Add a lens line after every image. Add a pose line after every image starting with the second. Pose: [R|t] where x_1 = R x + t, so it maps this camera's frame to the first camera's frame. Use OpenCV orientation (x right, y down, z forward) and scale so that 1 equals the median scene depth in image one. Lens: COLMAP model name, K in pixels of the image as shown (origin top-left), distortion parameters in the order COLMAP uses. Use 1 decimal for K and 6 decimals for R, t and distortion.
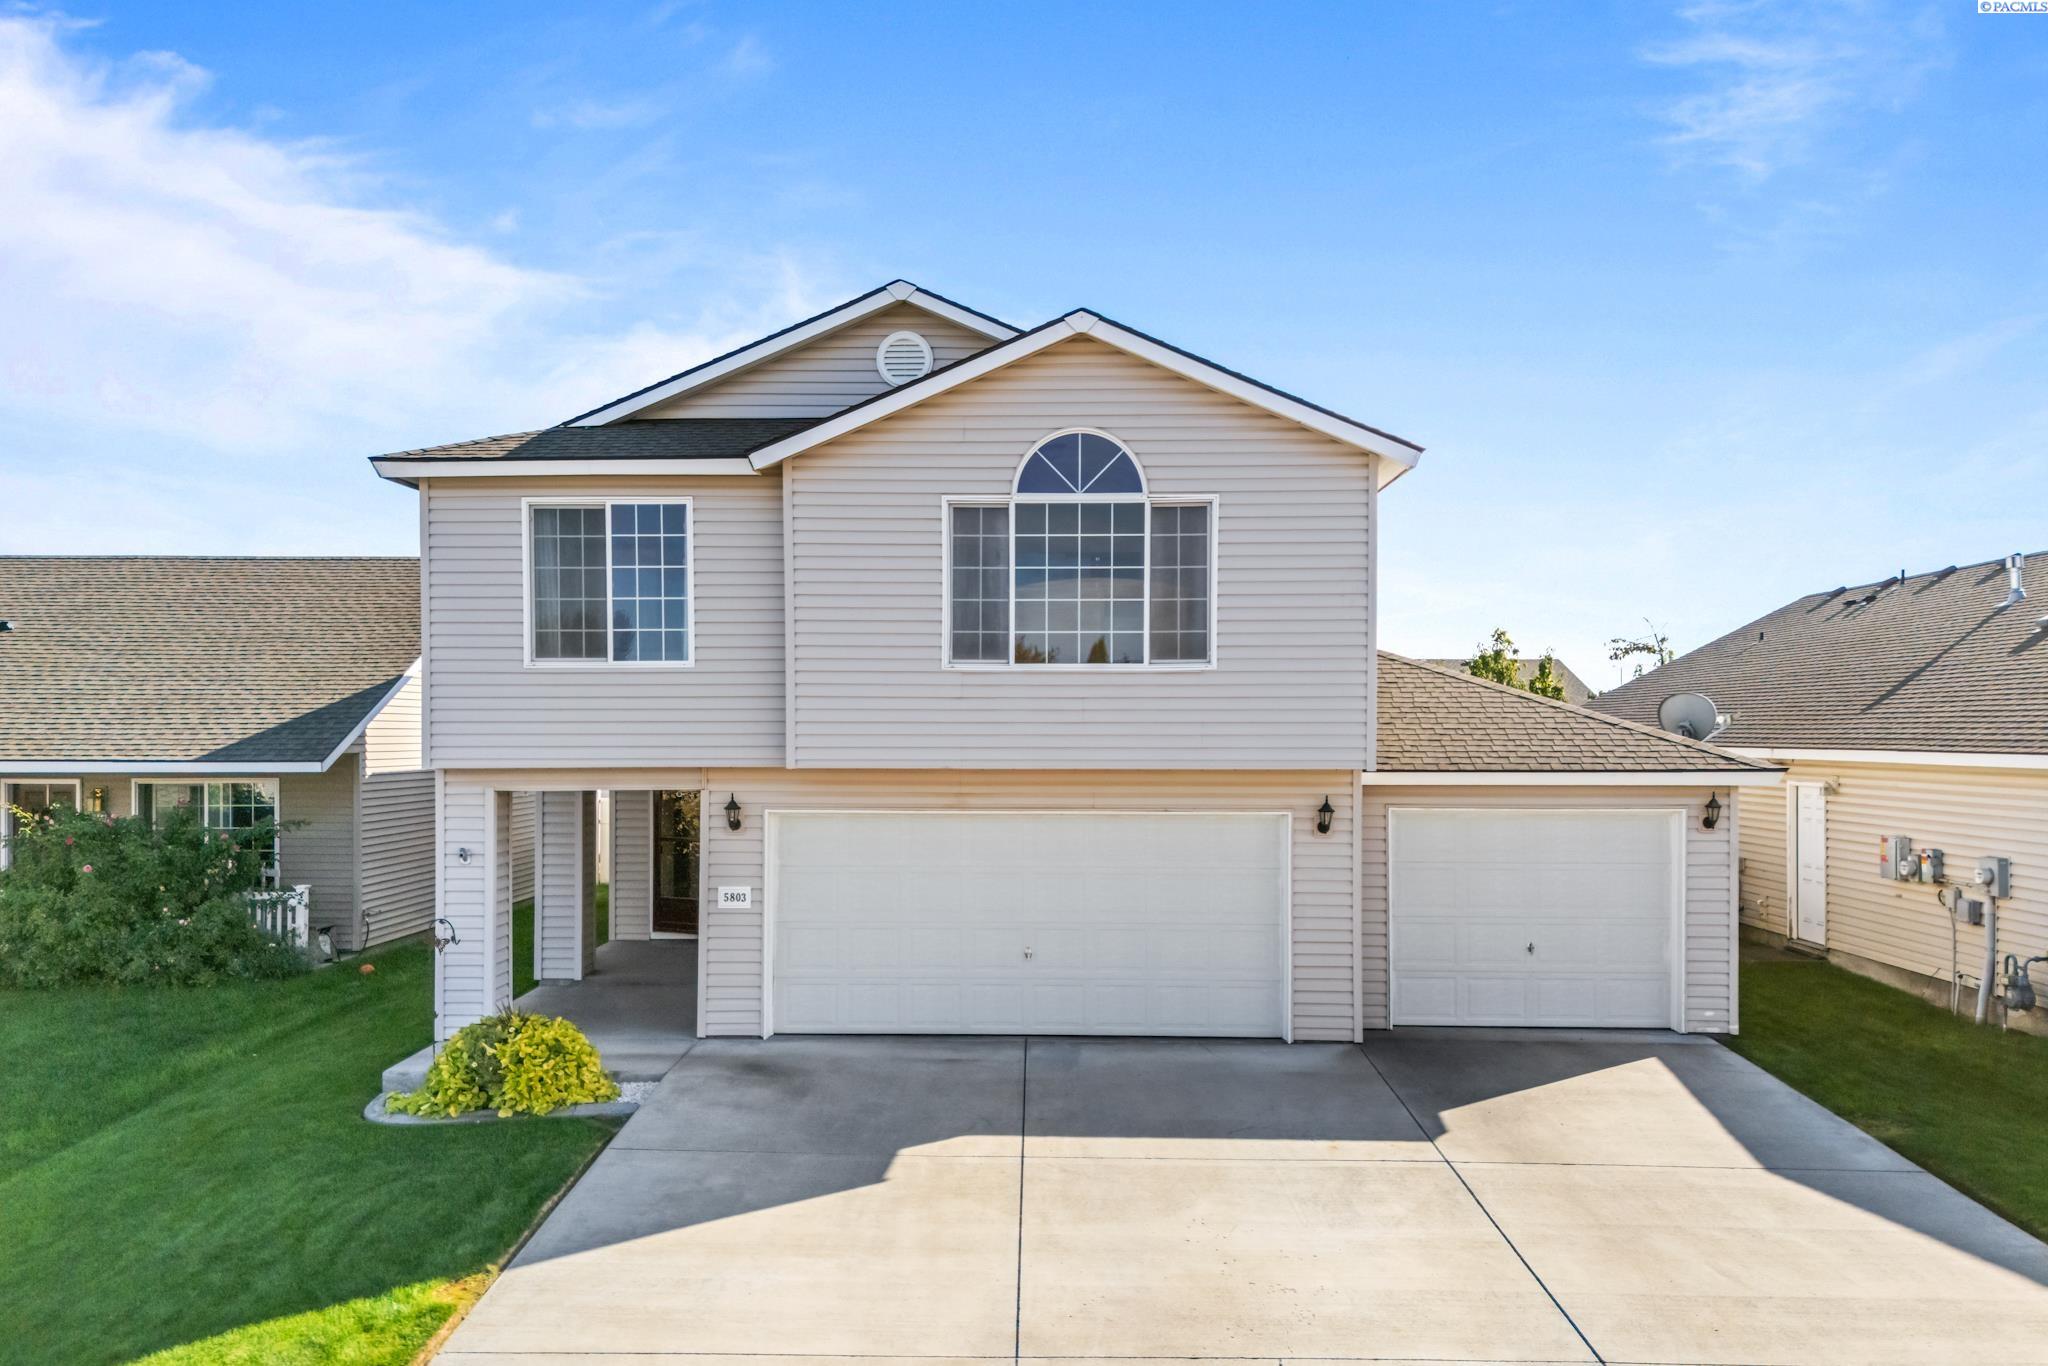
lens RADIAL K [[1555.1, 0, 1029.7], [0, 1555.1, 738.6], [0, 0, 1]] dist [0.040010, -0.005850]
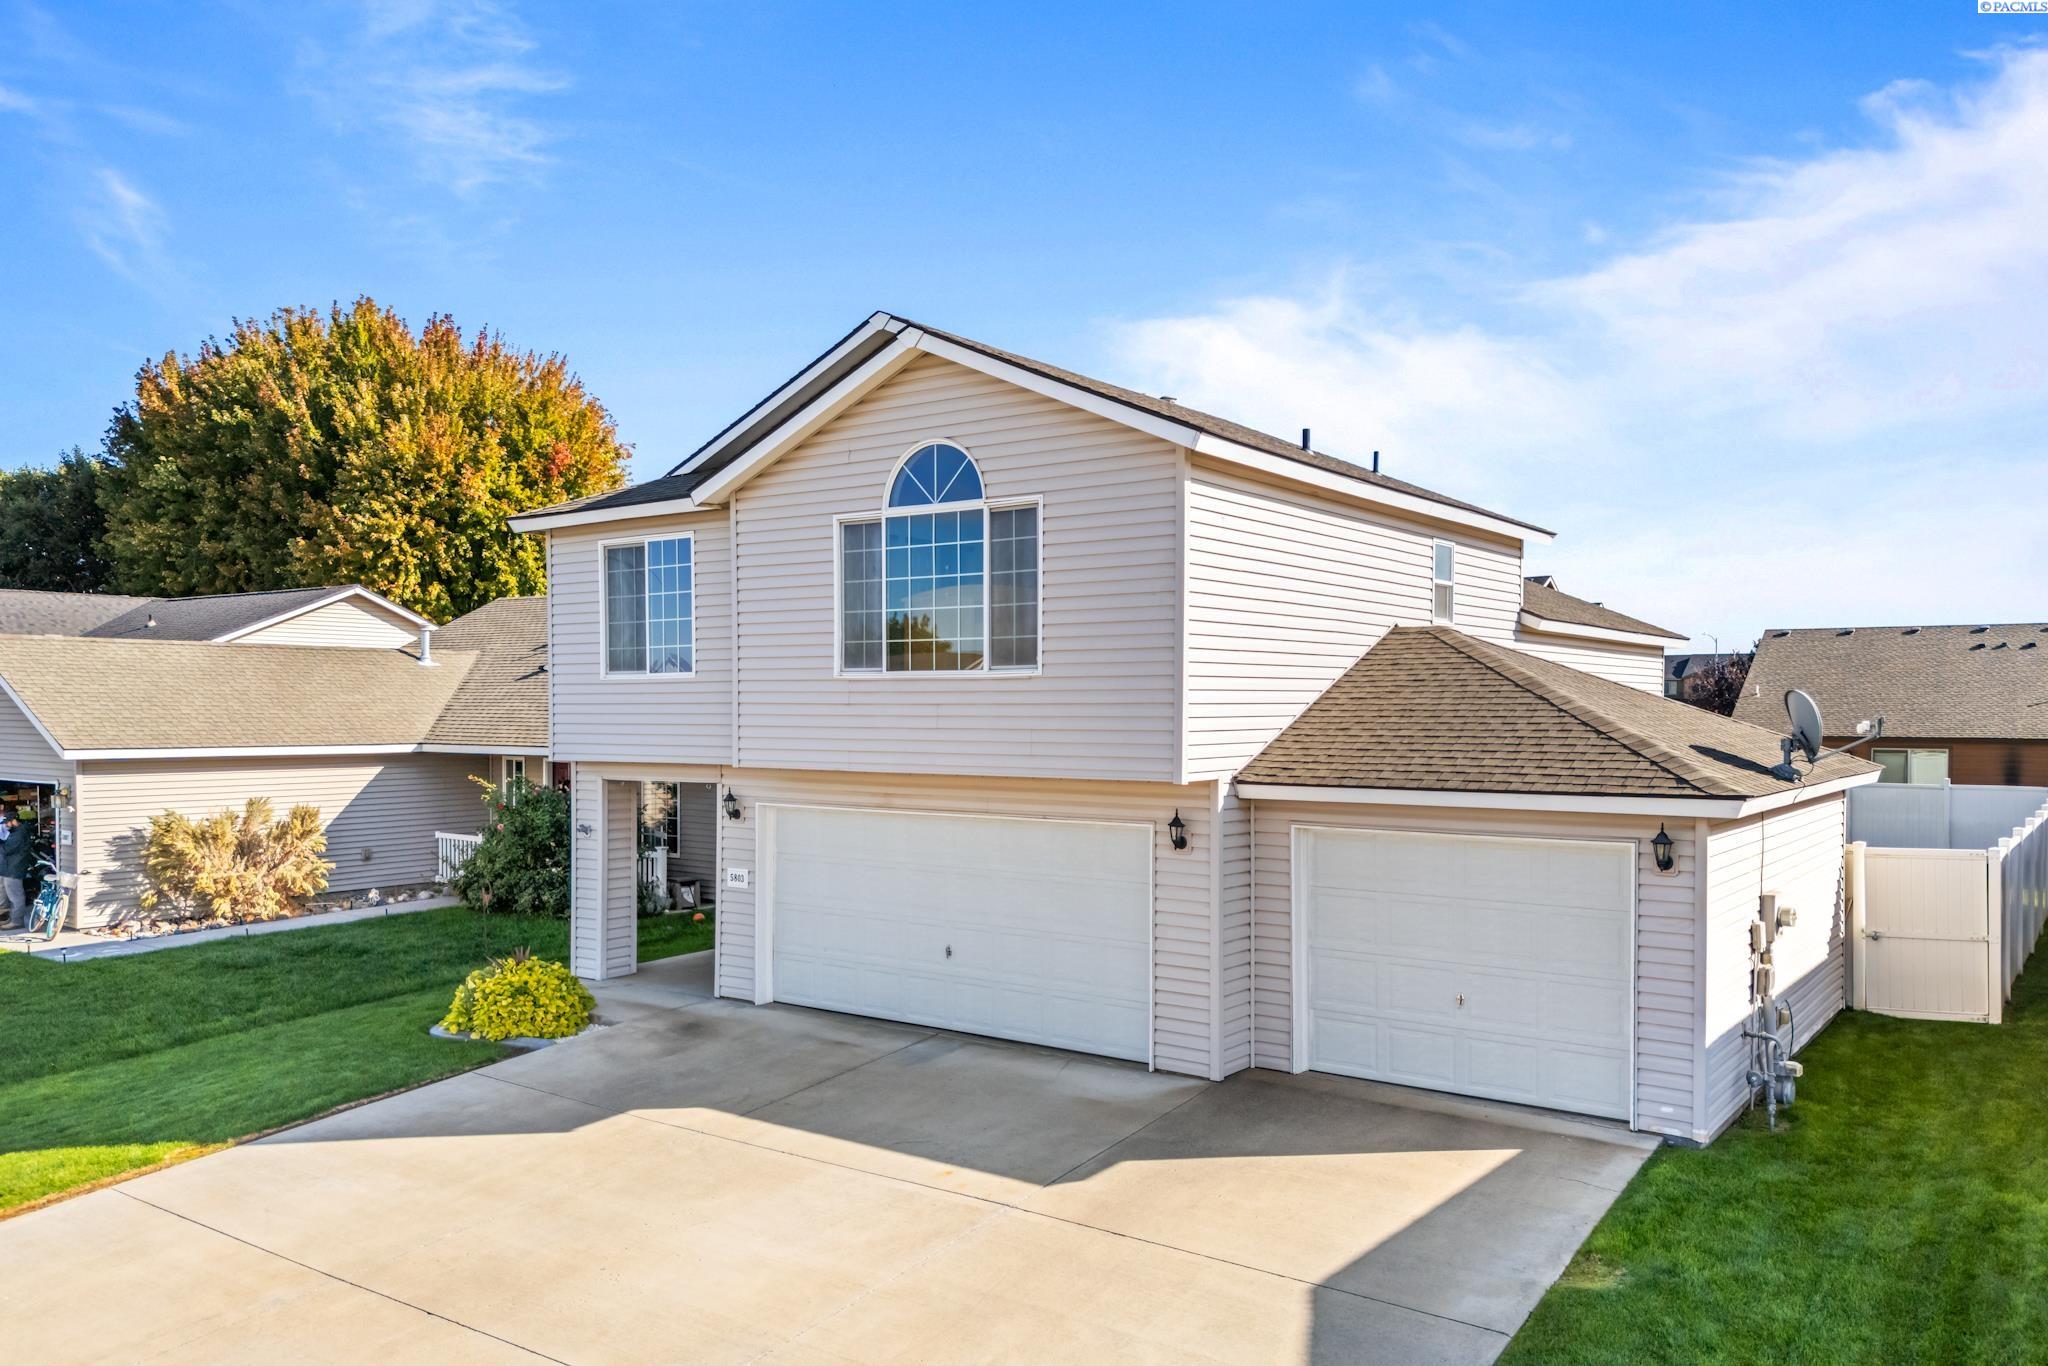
lens RADIAL K [[1525.7, 0, 1026.0], [0, 1525.7, 735.8], [0, 0, 1]] dist [0.048859, -0.030454]
pose [[0.820163, 0.011145, -0.572022, 0.655077], [-0.005520, 0.999918, 0.011567, -0.017405], [0.572104, -0.006329, 0.820157, 0.212016]]
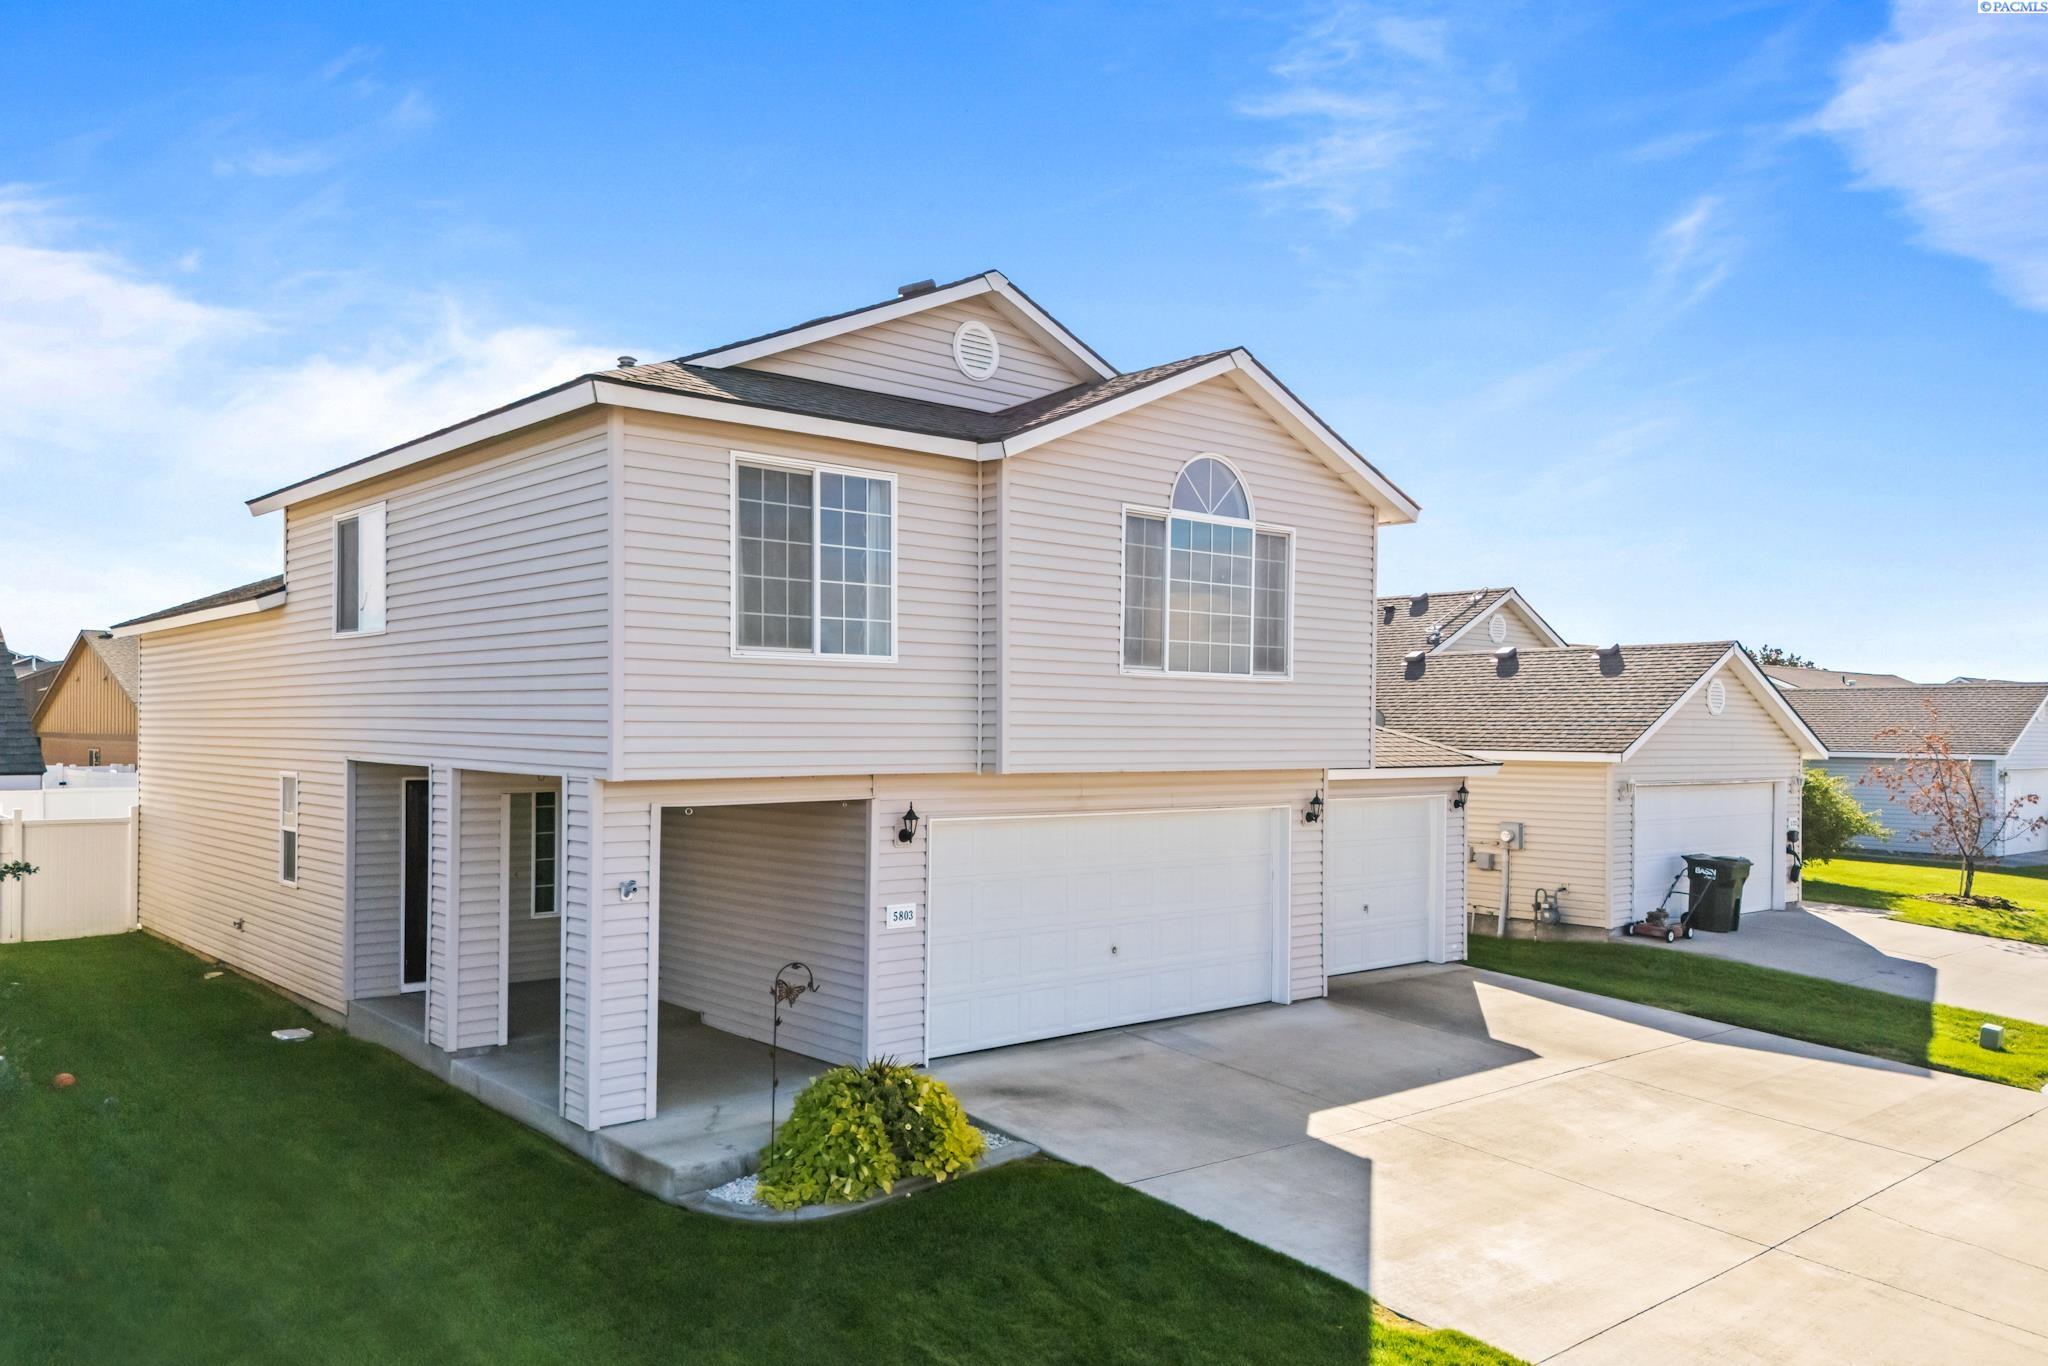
lens RADIAL K [[1525.7, 0, 1026.0], [0, 1525.7, 735.8], [0, 0, 1]] dist [0.048859, -0.030454]
pose [[0.737755, 0.001579, 0.675066, -0.776199], [-0.002580, 0.999997, 0.000480, -0.004497], [-0.675063, -0.002096, 0.737757, 0.305563]]
